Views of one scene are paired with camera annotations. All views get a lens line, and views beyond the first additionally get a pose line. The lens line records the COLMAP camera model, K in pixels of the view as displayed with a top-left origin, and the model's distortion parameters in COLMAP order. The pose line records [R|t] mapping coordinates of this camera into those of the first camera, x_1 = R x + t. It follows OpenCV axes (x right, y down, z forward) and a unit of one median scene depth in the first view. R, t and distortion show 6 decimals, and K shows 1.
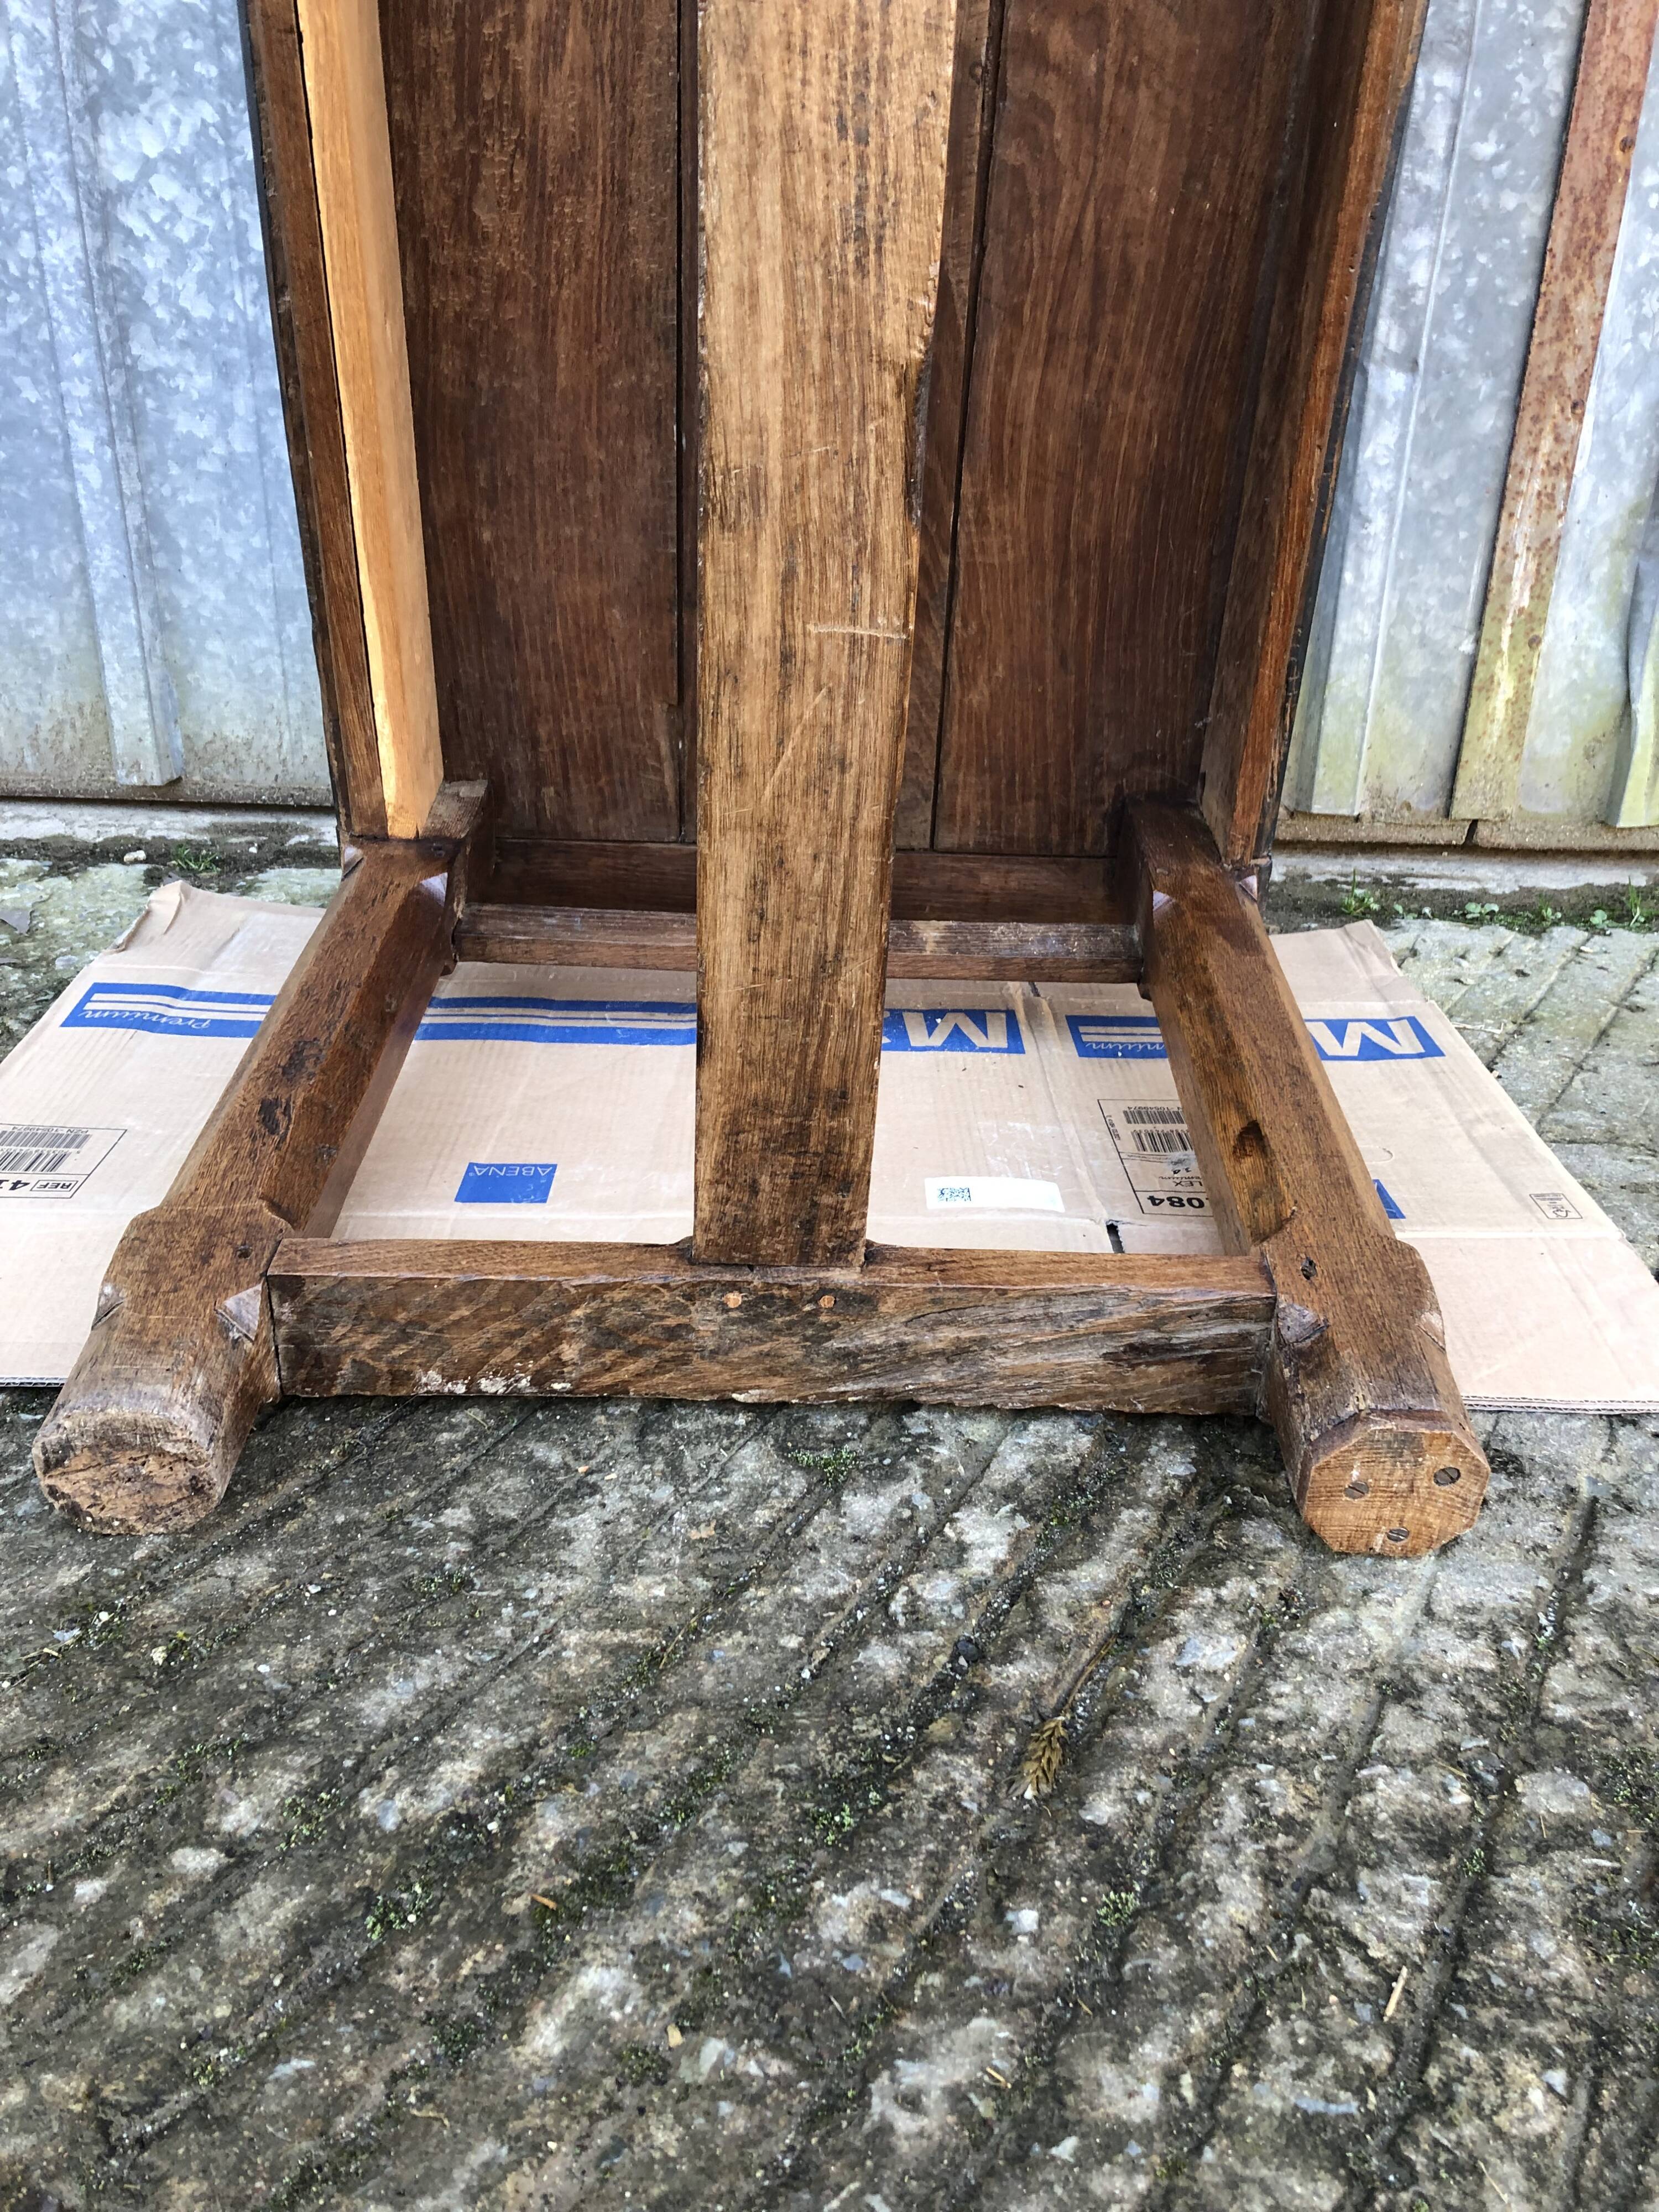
lens RADIAL K [[1821.1, 0, 842.8], [0, 1821.1, 1070.3], [0, 0, 1]] dist [0.036903, -0.034726]
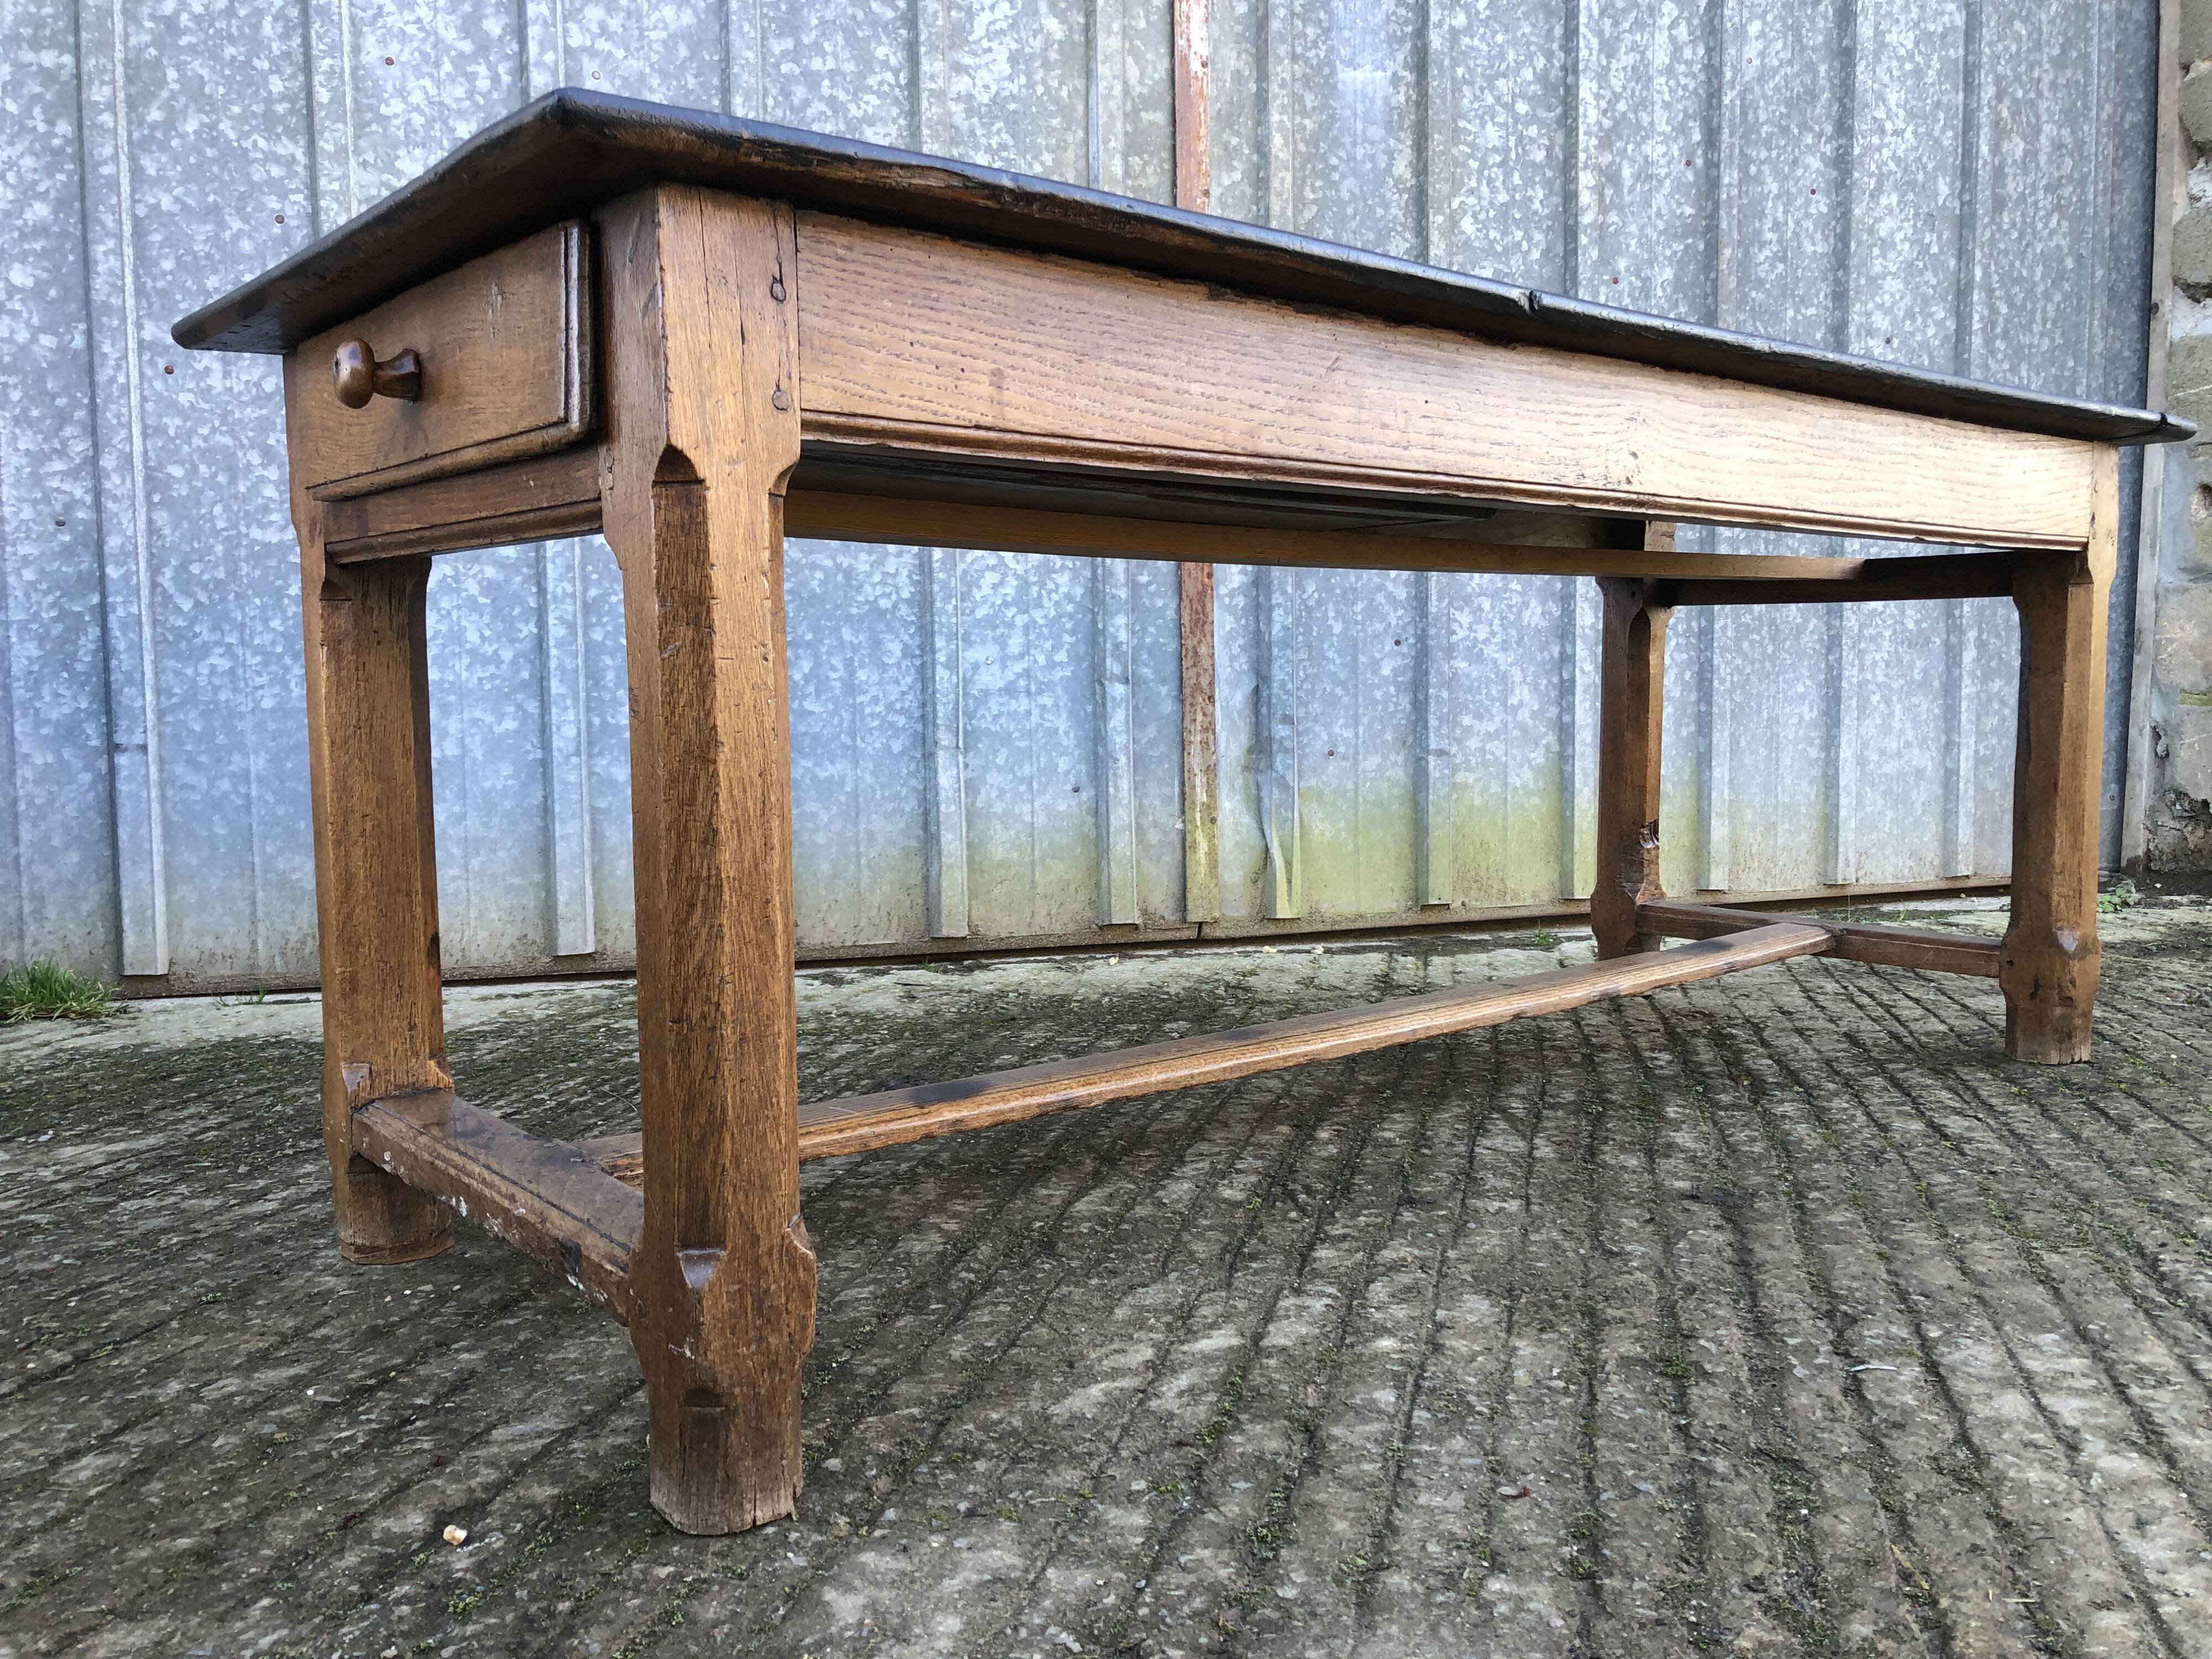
lens RADIAL K [[1824.1, 0, 1097.6], [0, 1824.1, 805.1], [0, 0, 1]] dist [0.010012, 0.010624]
pose [[0.945441, -0.055579, 0.321016, -0.318324], [0.172556, 0.921209, -0.348709, 0.372761], [-0.276342, 0.385077, 0.880540, -0.575317]]
